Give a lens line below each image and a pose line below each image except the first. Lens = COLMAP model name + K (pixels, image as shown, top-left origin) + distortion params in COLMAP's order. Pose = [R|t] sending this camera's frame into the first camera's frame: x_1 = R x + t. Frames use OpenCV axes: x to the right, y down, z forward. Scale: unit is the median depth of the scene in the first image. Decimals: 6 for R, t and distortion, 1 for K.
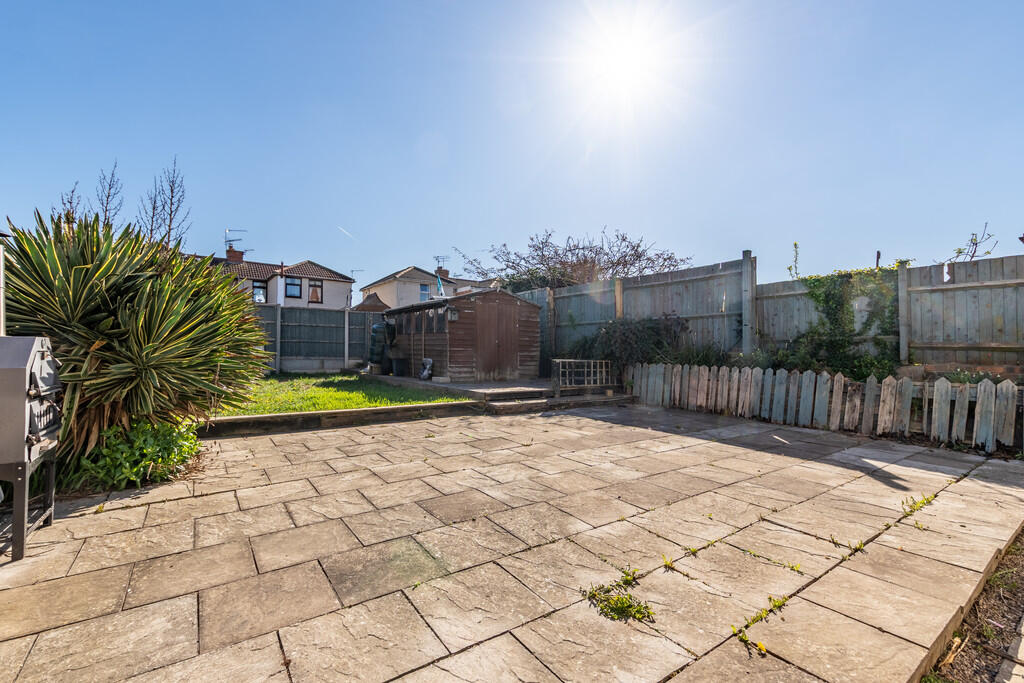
lens RADIAL K [[441.3, 0, 509.9], [0, 441.3, 340.3], [0, 0, 1]] dist [0.007919, -0.006369]
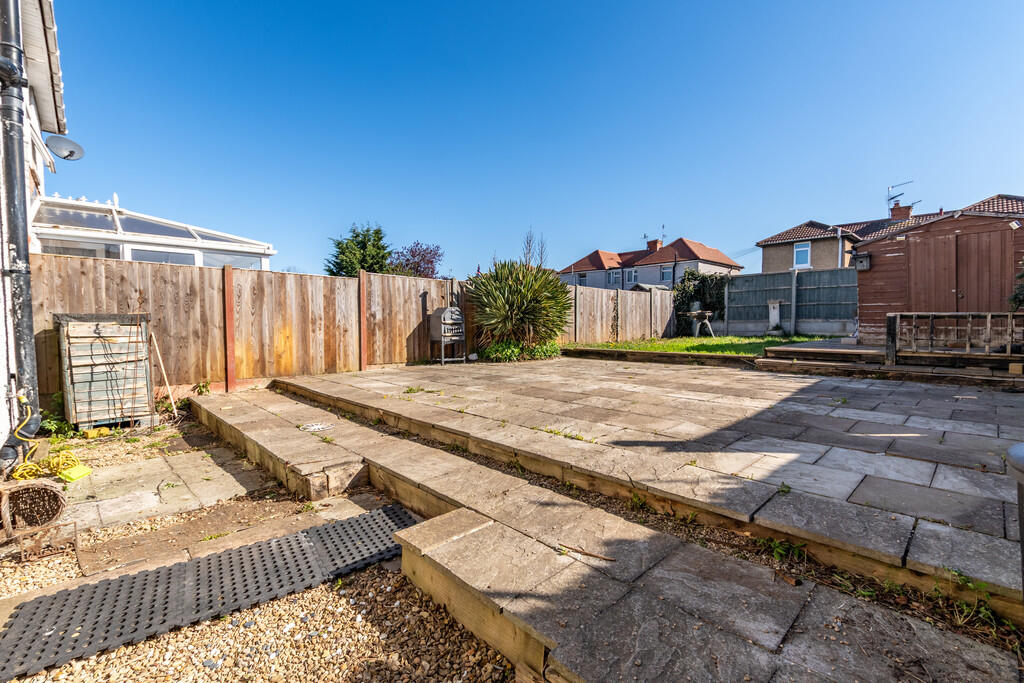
lens RADIAL K [[441.3, 0, 509.9], [0, 441.3, 340.3], [0, 0, 1]] dist [0.007919, -0.006369]
pose [[0.143217, 0.024243, -0.989394, 0.441255], [0.044754, 0.998519, 0.030944, 0.021779], [0.988679, -0.048711, 0.141920, 0.135915]]
